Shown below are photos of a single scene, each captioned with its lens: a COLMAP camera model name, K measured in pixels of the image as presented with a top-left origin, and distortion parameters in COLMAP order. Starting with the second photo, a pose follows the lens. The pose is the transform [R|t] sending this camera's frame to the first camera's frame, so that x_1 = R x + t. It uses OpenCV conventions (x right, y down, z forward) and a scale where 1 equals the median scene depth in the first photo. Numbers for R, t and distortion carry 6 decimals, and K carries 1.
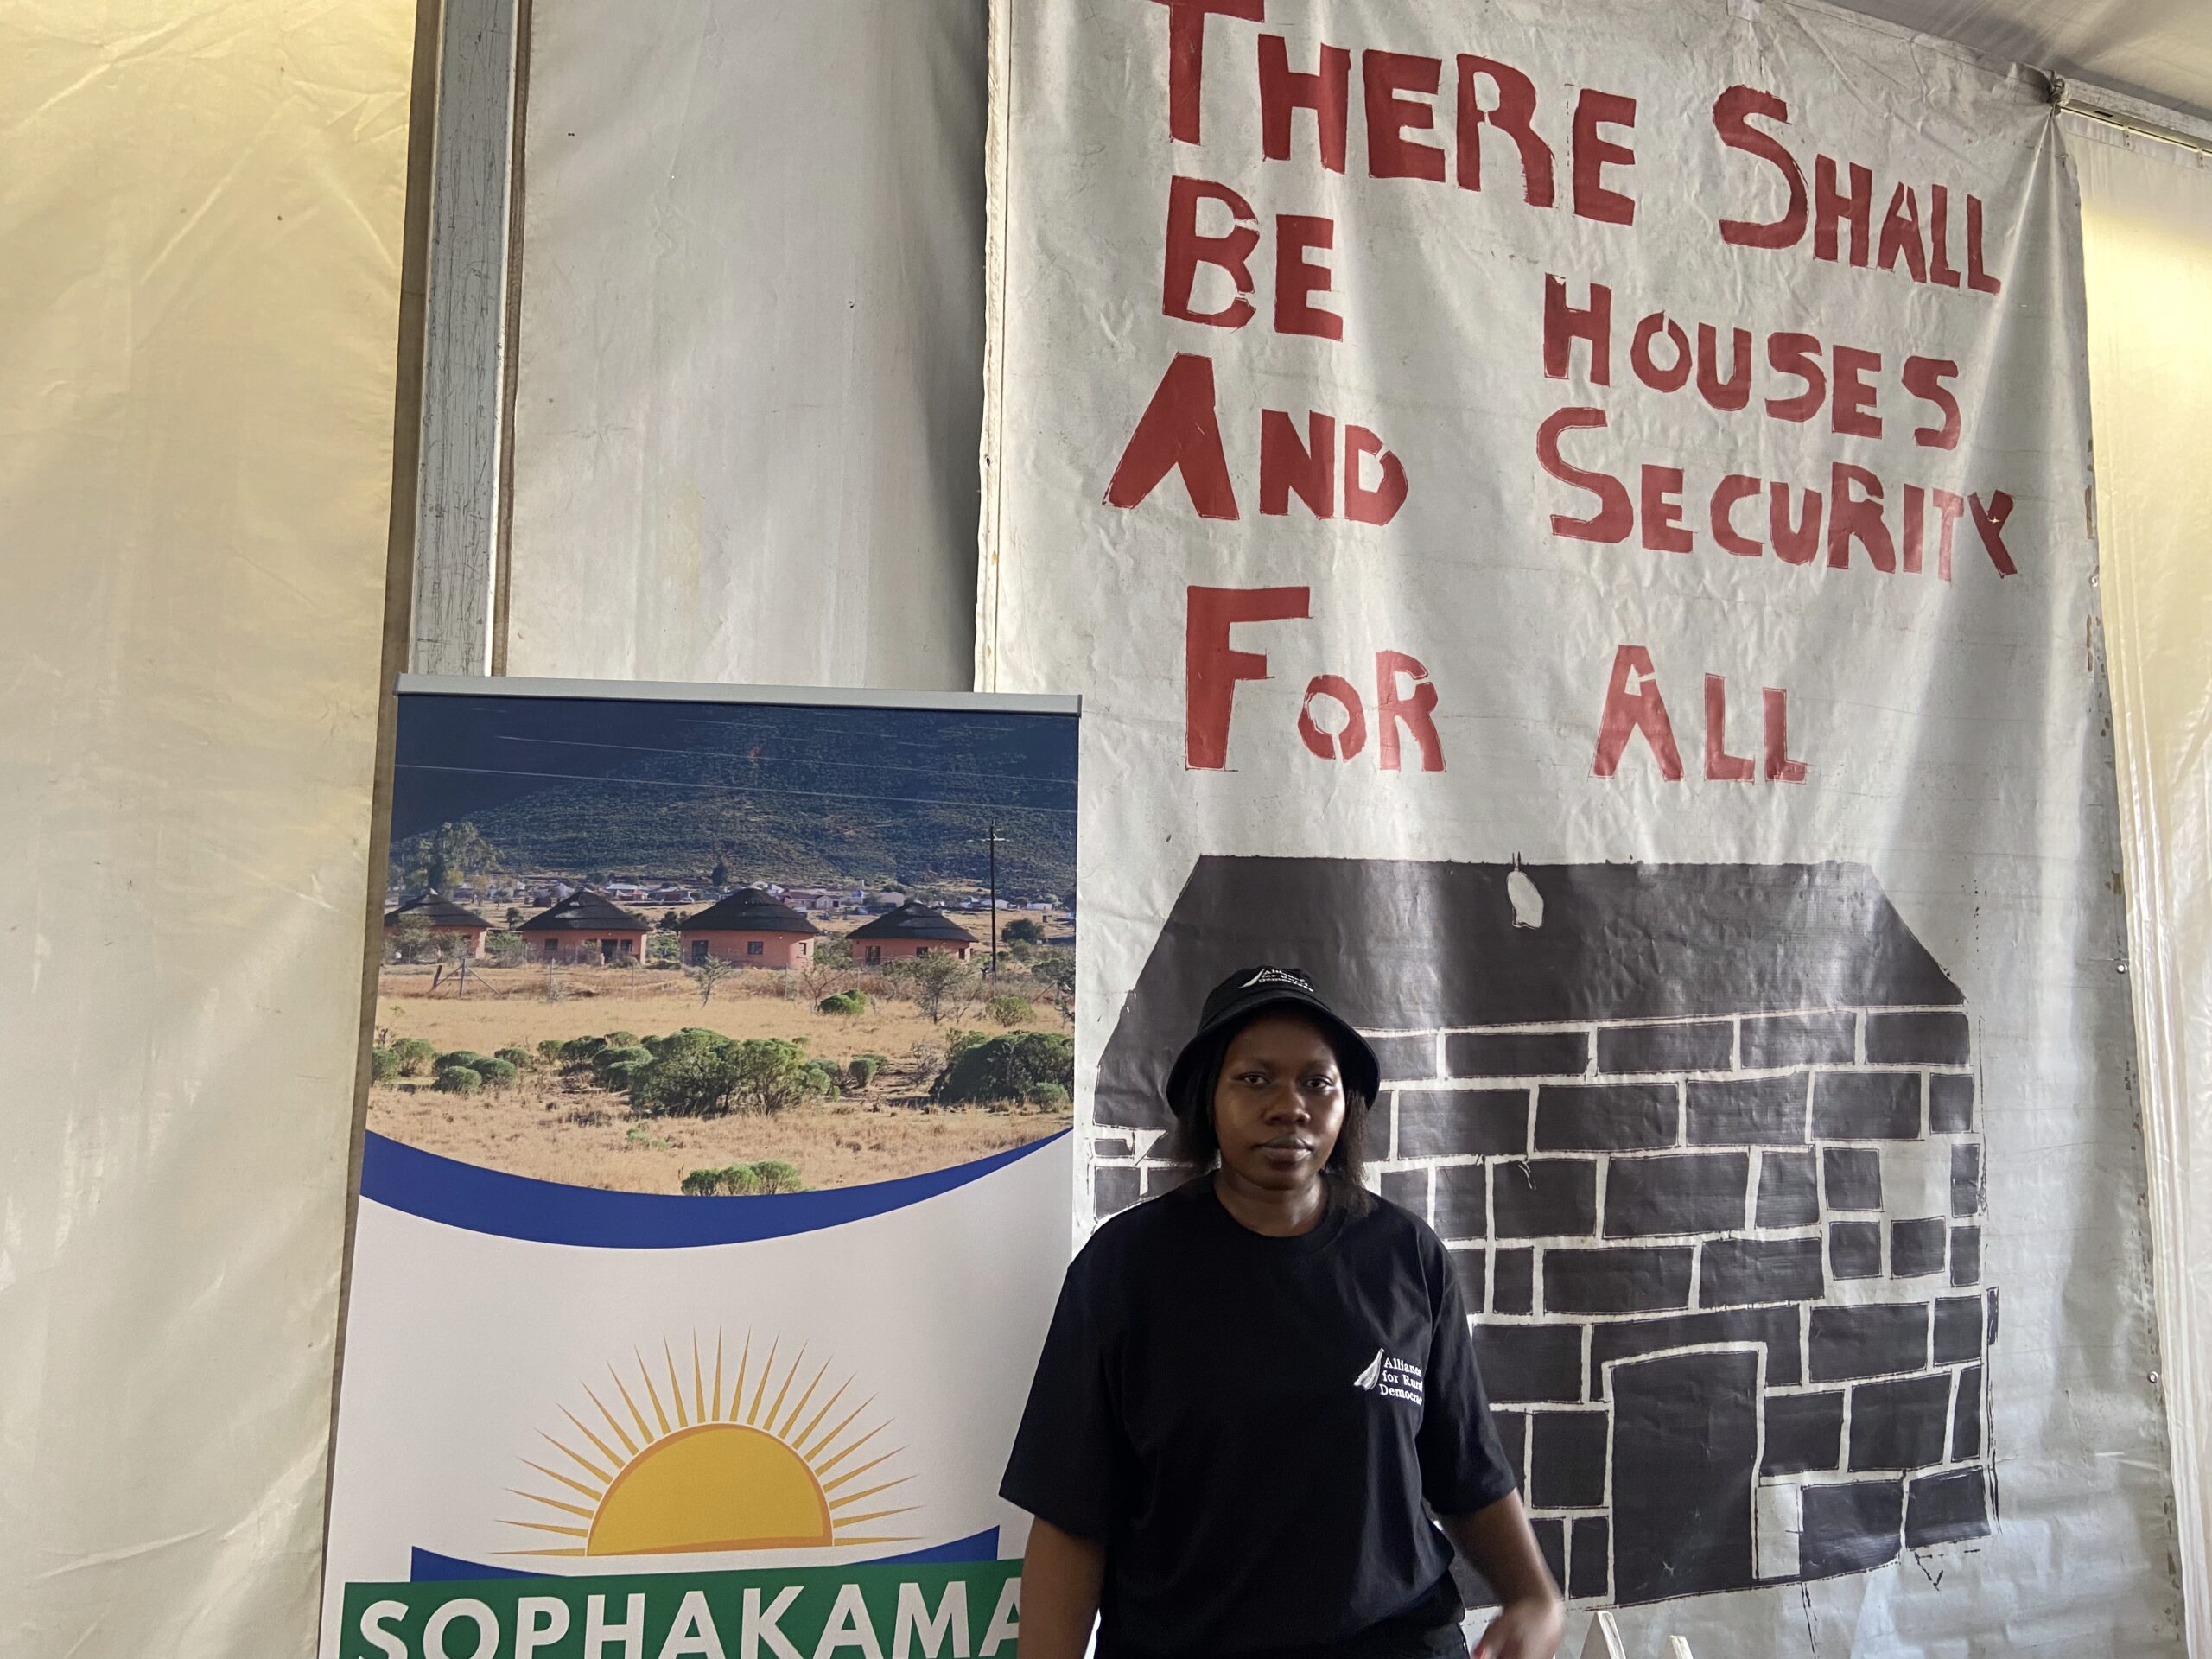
lens RADIAL K [[1680.2, 0, 1093.5], [0, 1680.2, 813.6], [0, 0, 1]] dist [0.138768, -0.191445]
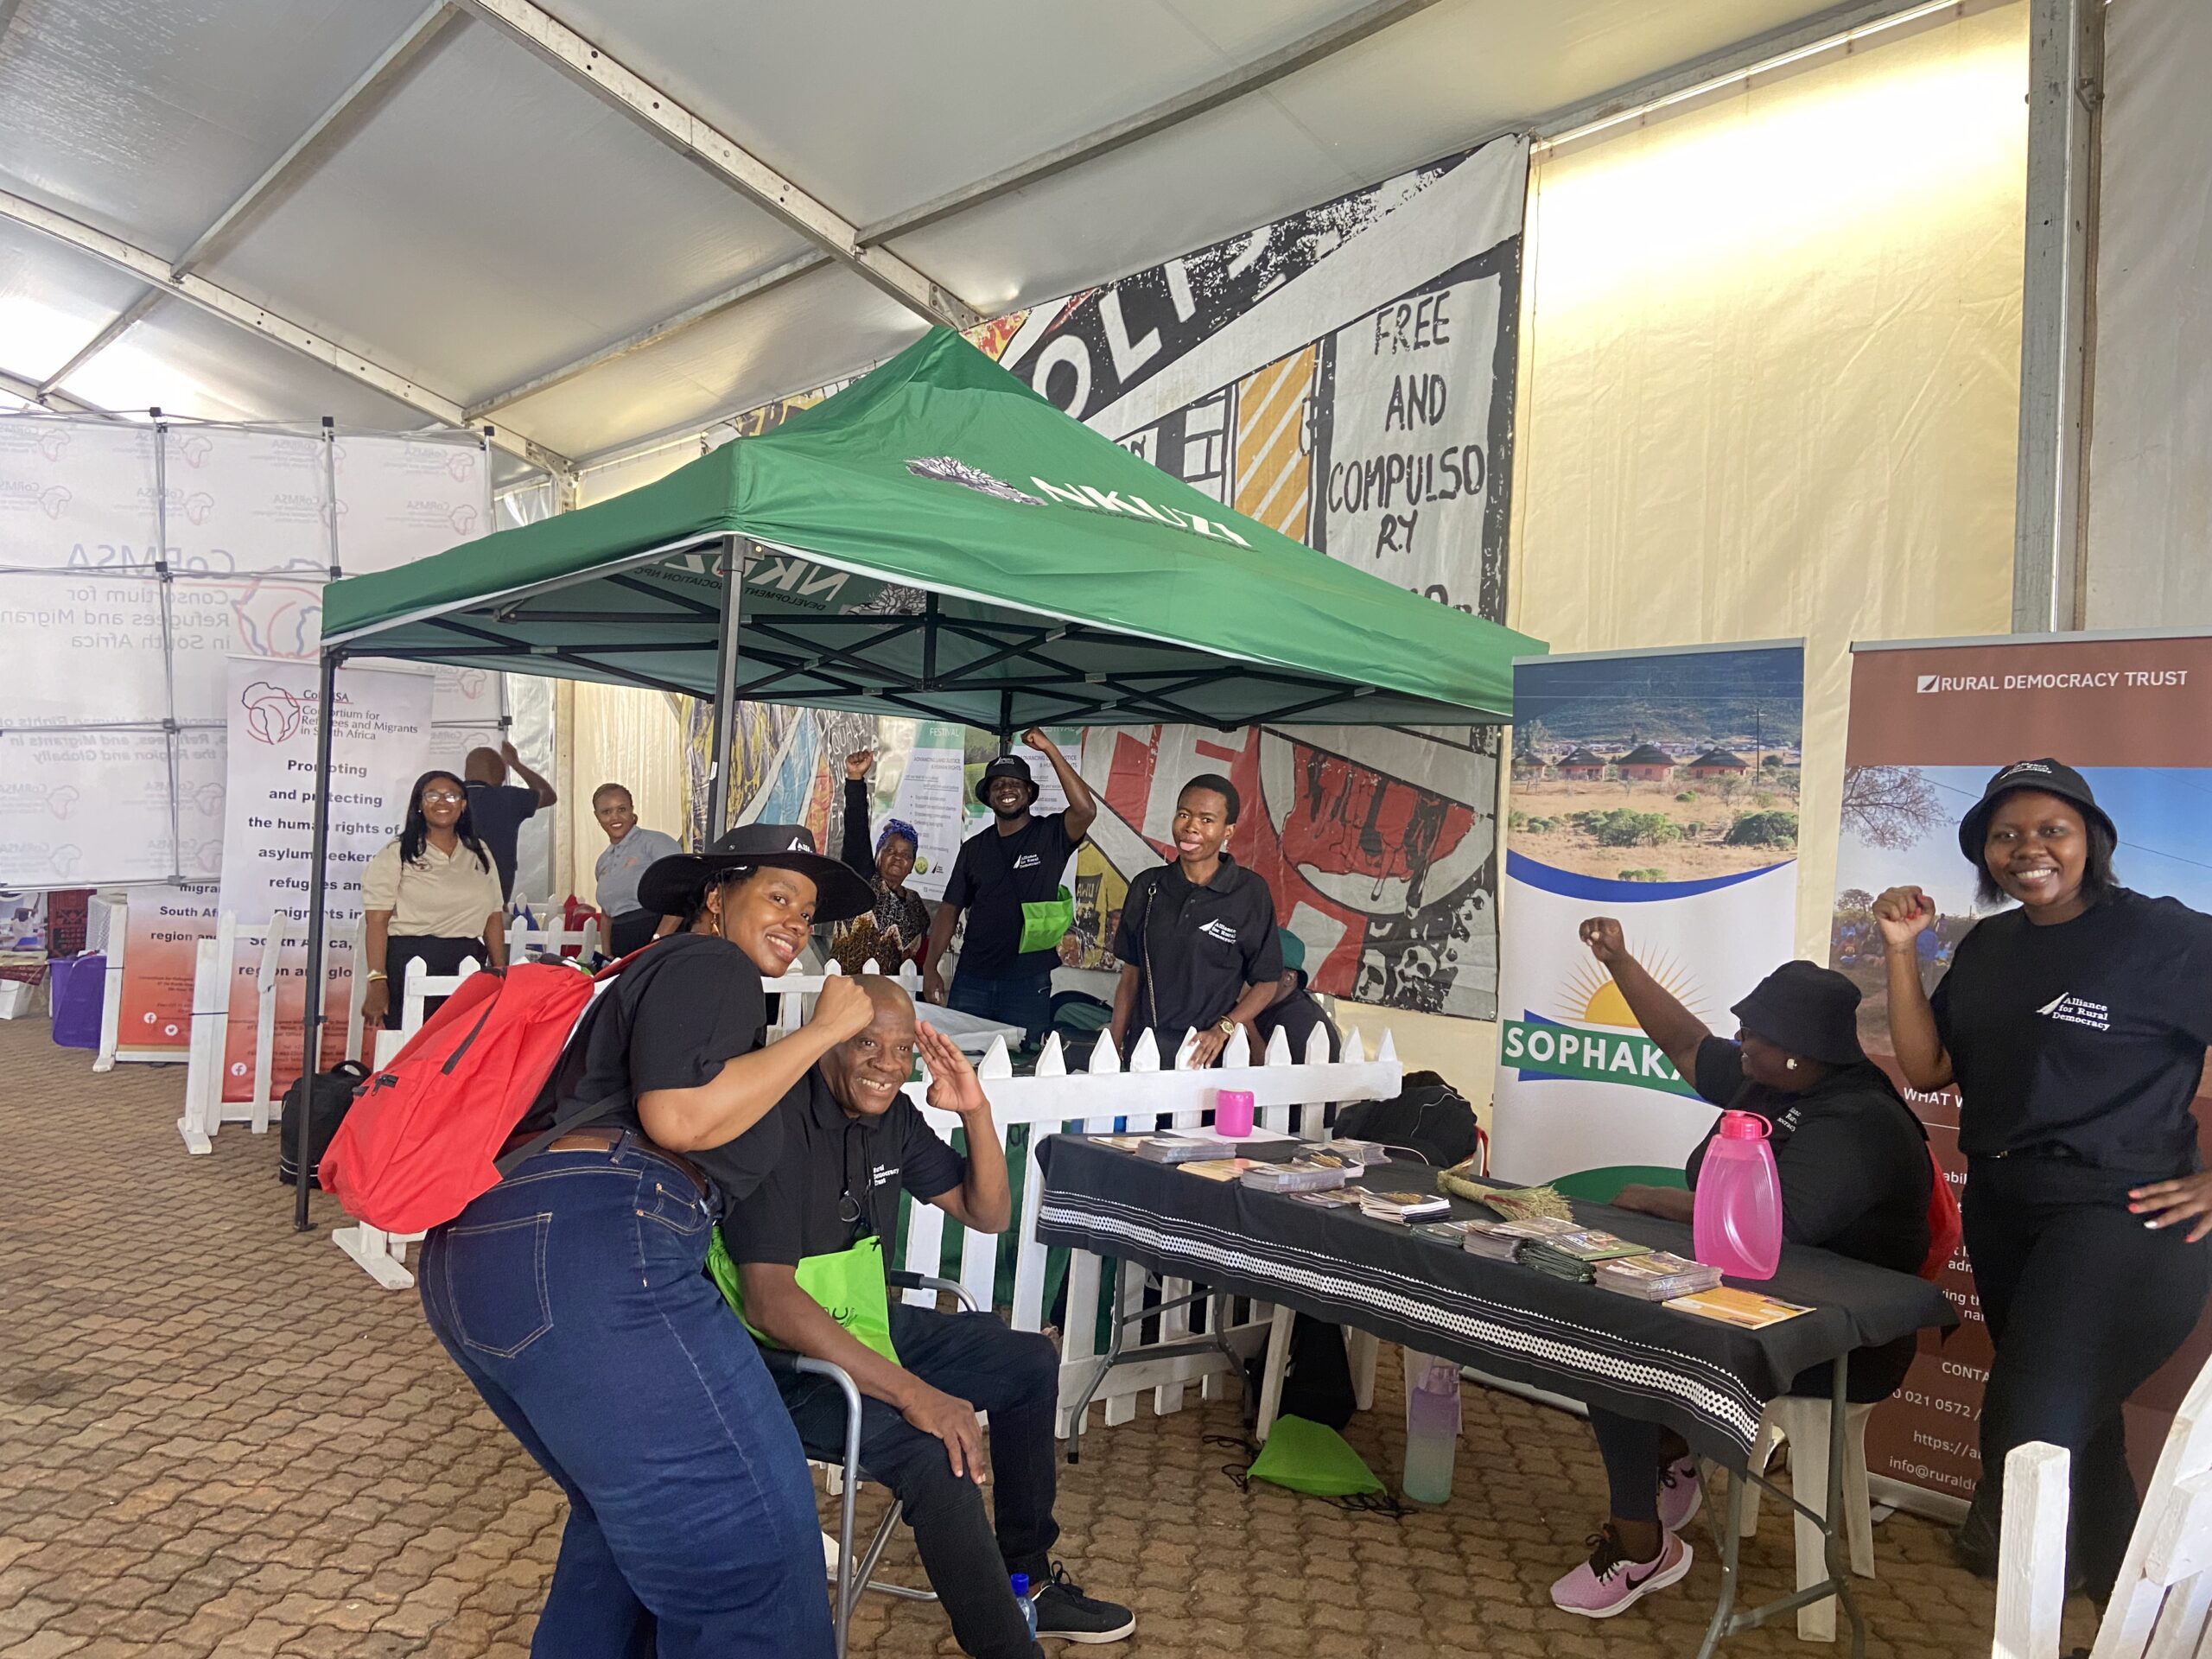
lens RADIAL K [[1680.4, 0, 1092.9], [0, 1680.4, 838.6], [0, 0, 1]] dist [0.132704, -0.170209]
pose [[0.574861, 0.017899, -0.818055, 1.018210], [0.101404, 0.990495, 0.092931, -0.095825], [0.811943, -0.136376, 0.567582, -0.717944]]
